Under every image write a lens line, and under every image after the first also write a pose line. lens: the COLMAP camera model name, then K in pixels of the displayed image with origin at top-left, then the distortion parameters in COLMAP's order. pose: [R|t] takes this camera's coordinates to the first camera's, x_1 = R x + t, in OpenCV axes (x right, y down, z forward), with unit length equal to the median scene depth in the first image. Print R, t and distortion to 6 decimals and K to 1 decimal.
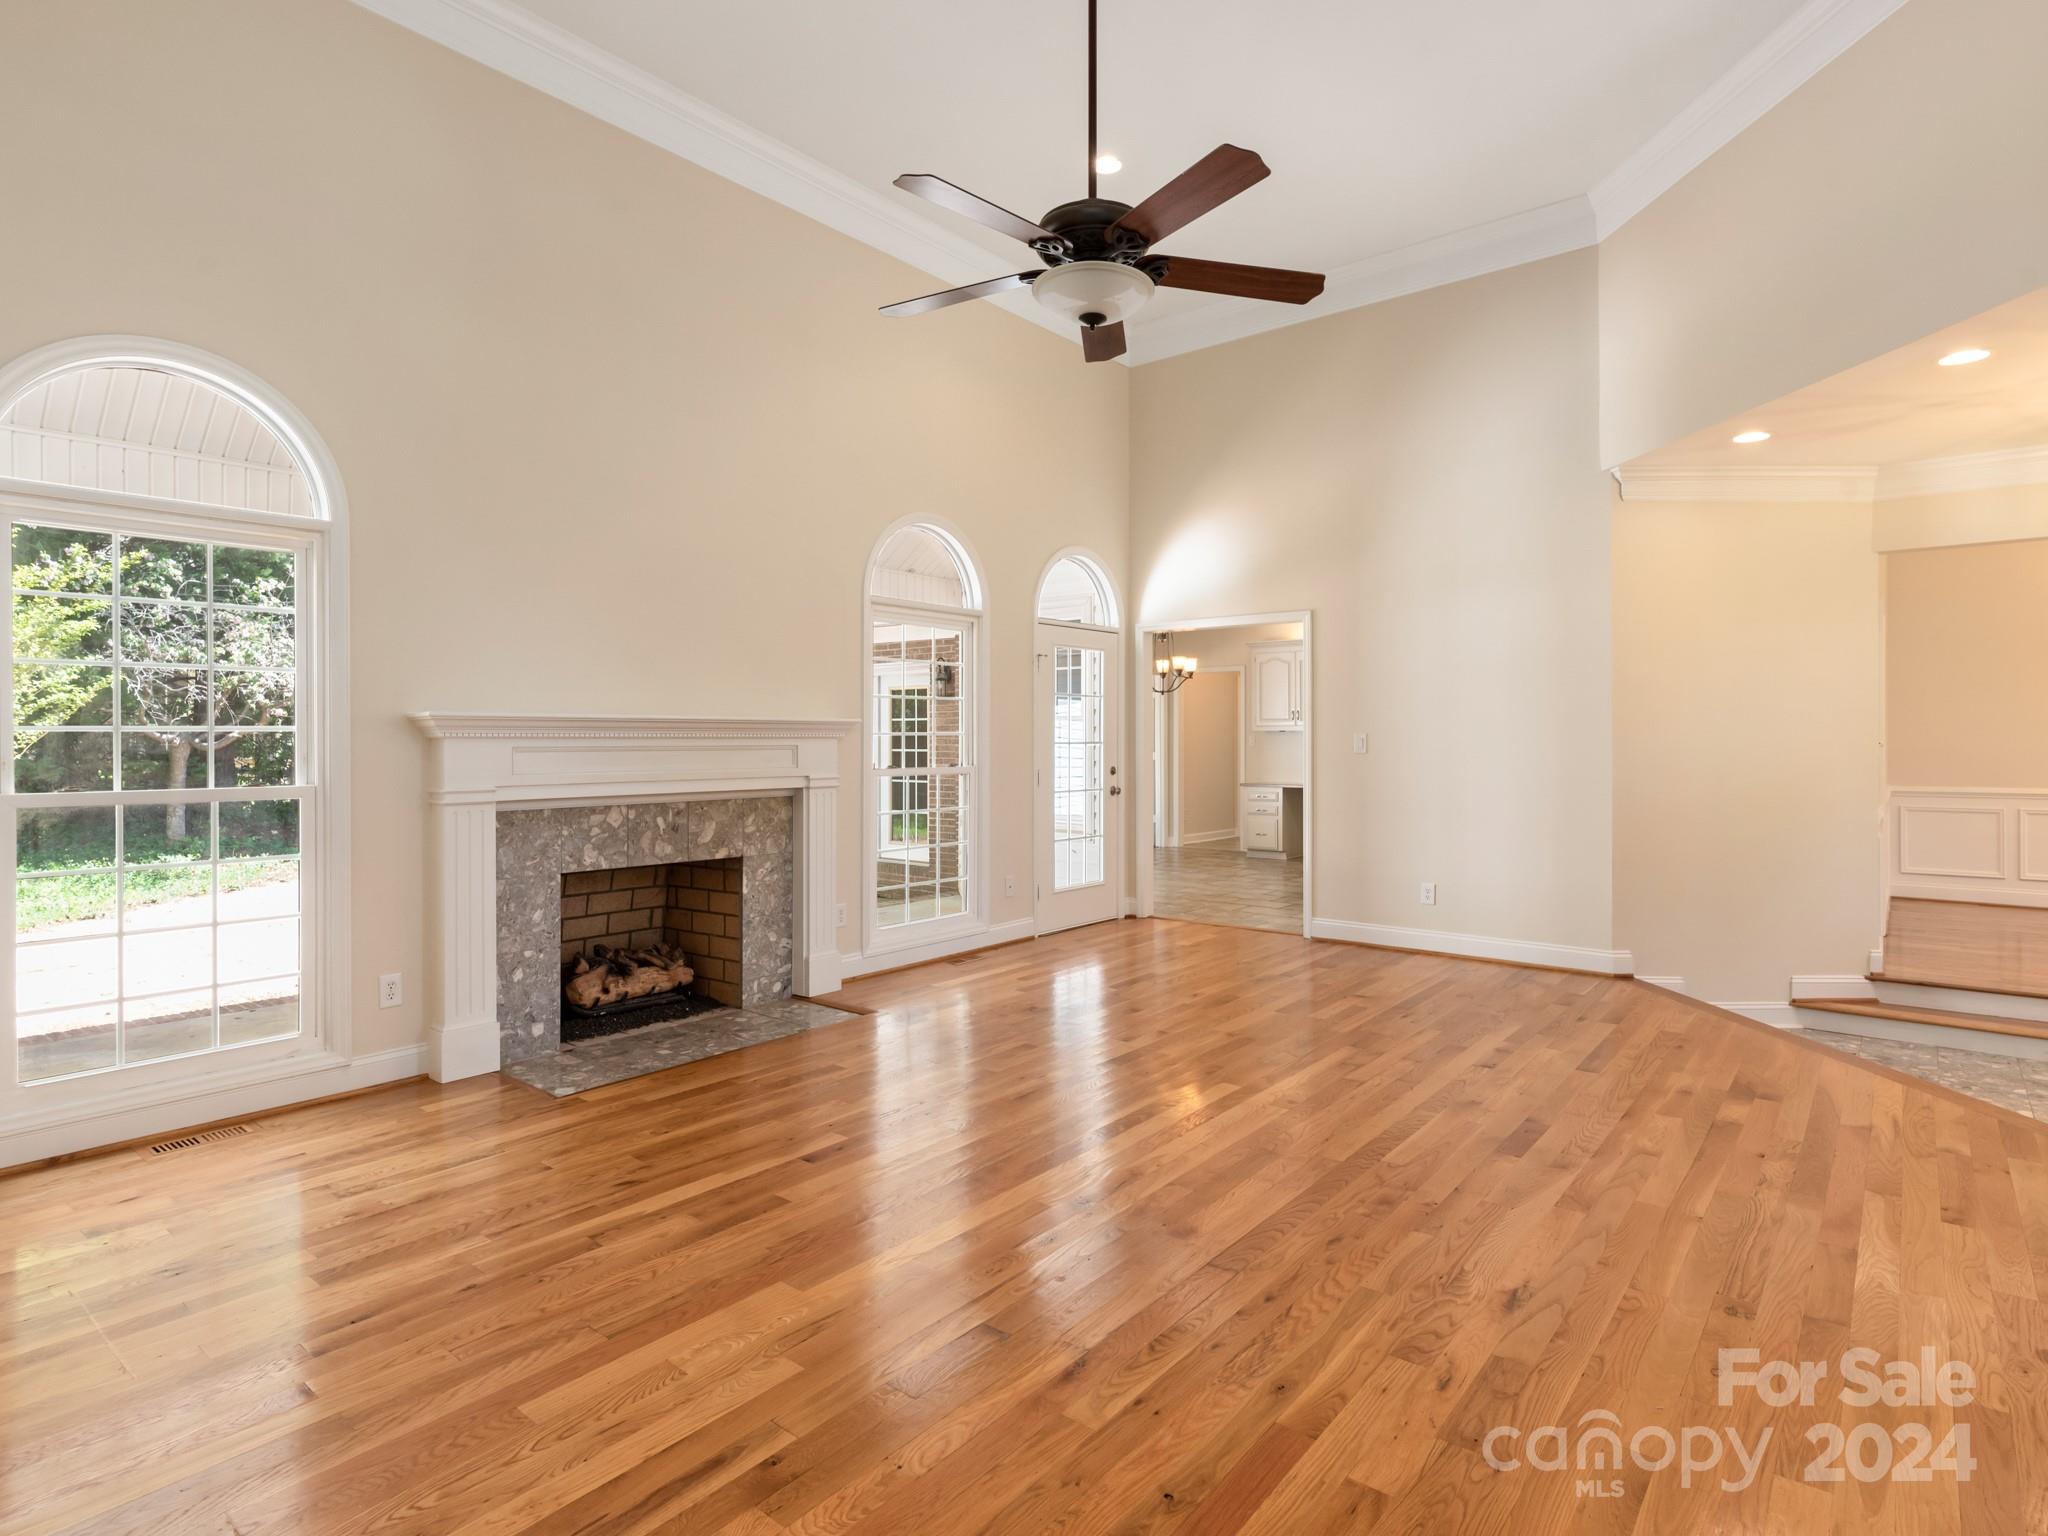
lens RADIAL K [[1102.9, 0, 1012.8], [0, 1102.9, 758.9], [0, 0, 1]] dist [-0.002691, -0.000146]
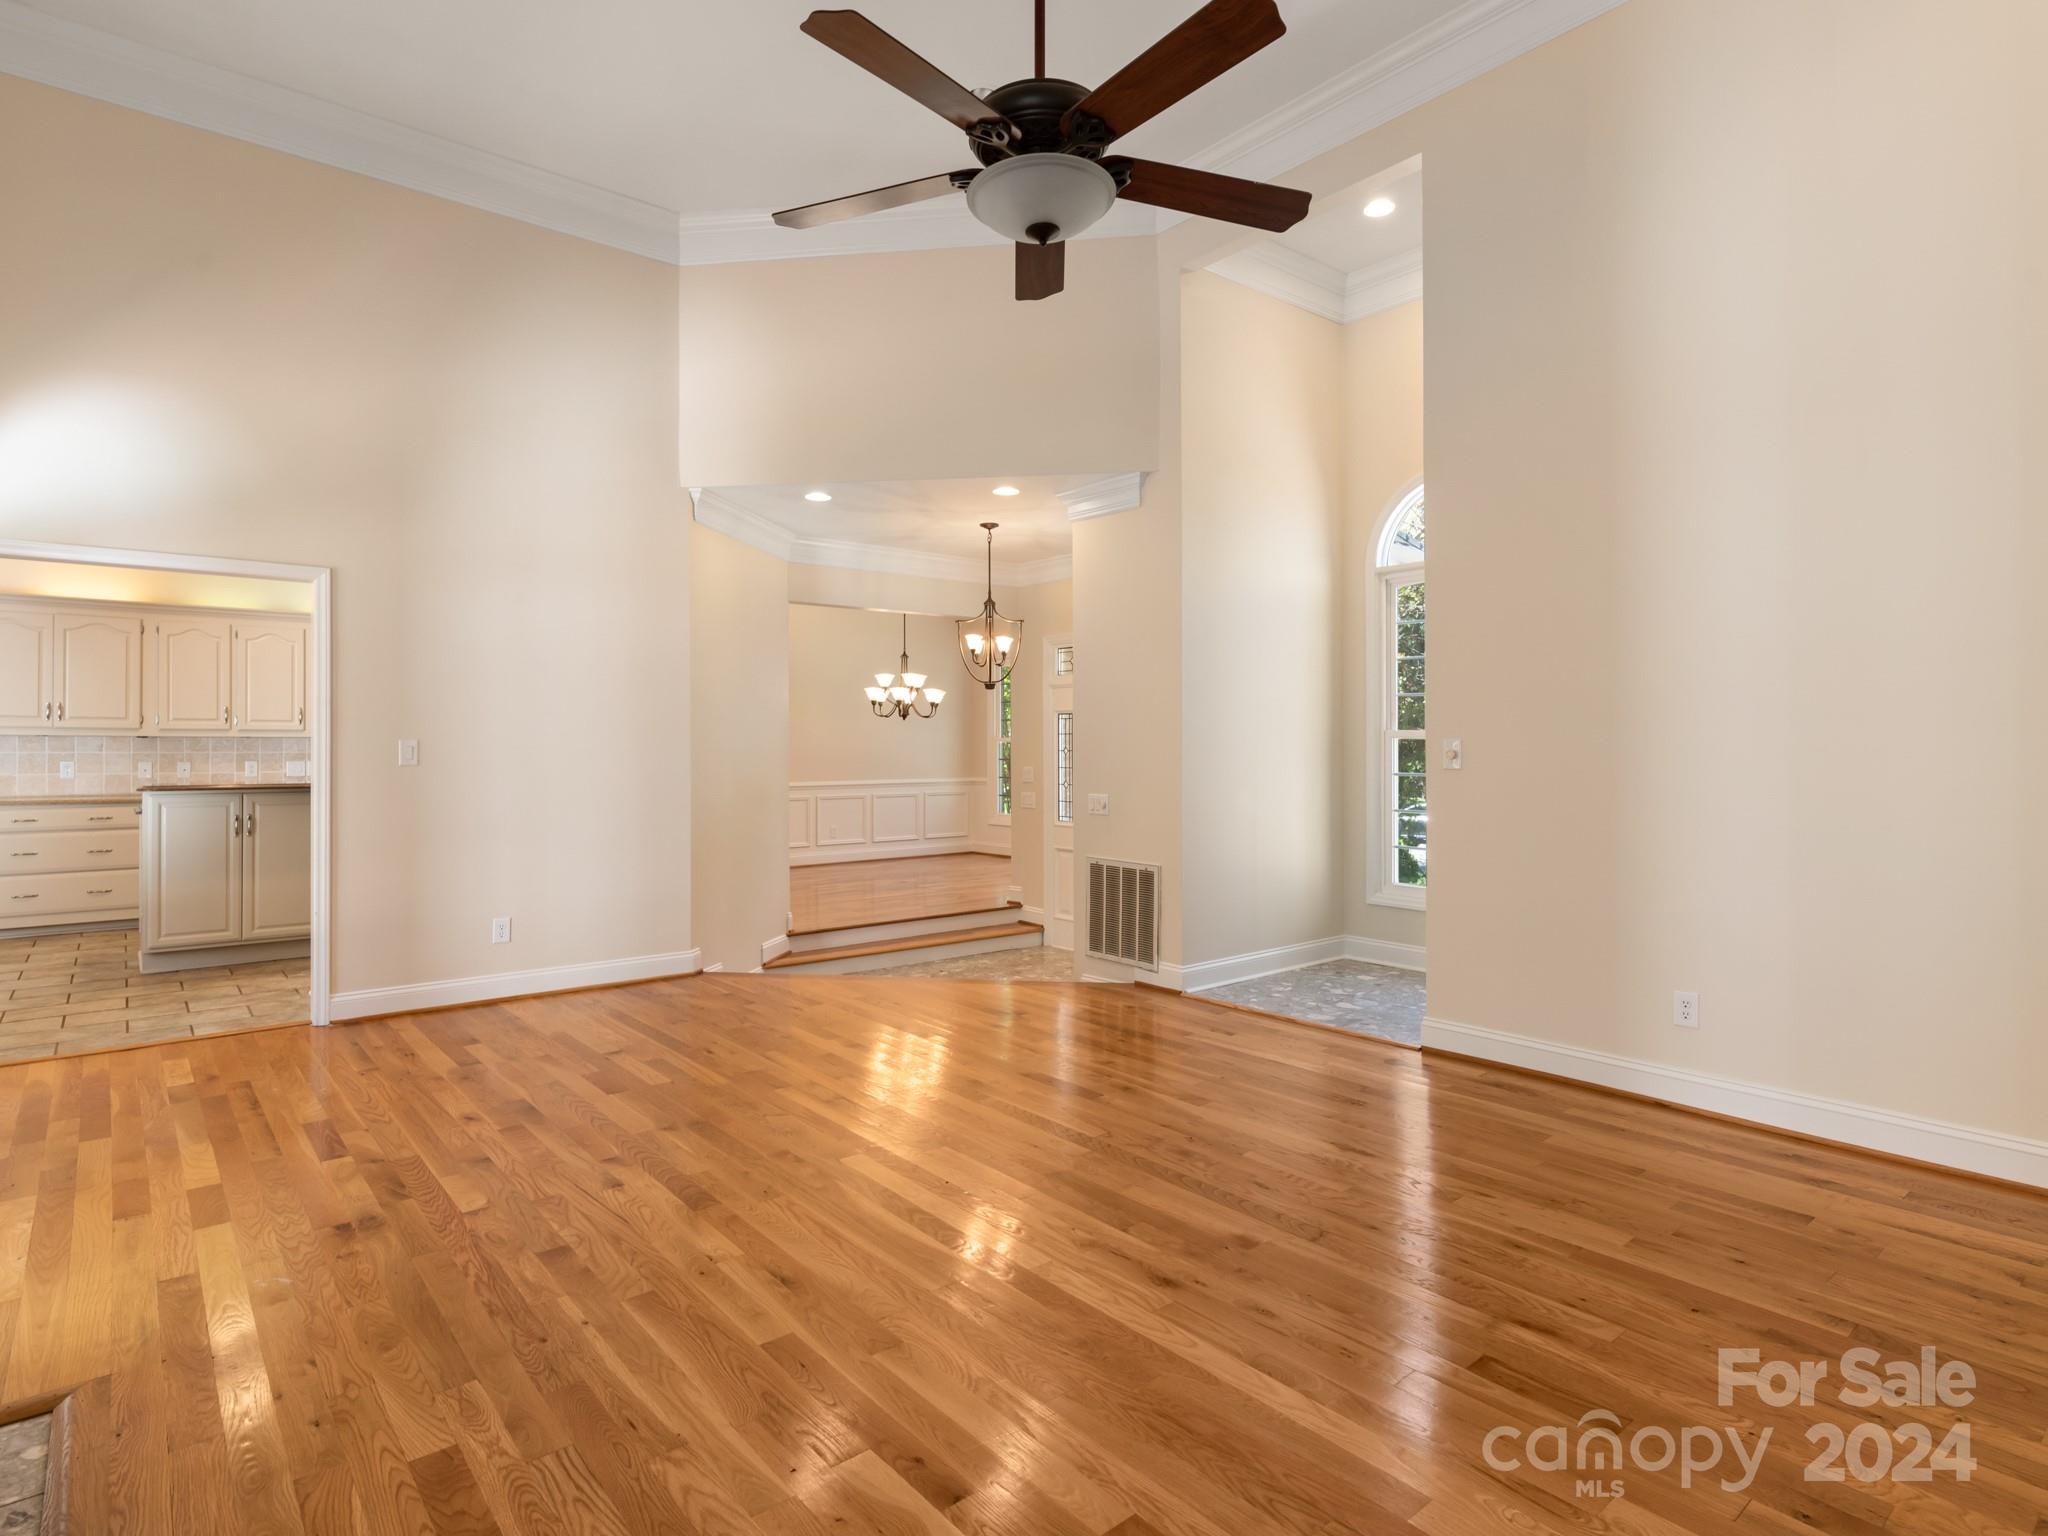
lens RADIAL K [[1102.9, 0, 1023.5], [0, 1102.9, 751.9], [0, 0, 1]] dist [-0.002691, -0.000146]
pose [[0.176276, -0.004079, 0.984332, -0.490412], [0.019569, 0.999808, 0.000639, -0.008779], [-0.984146, 0.019150, 0.176322, 0.580920]]
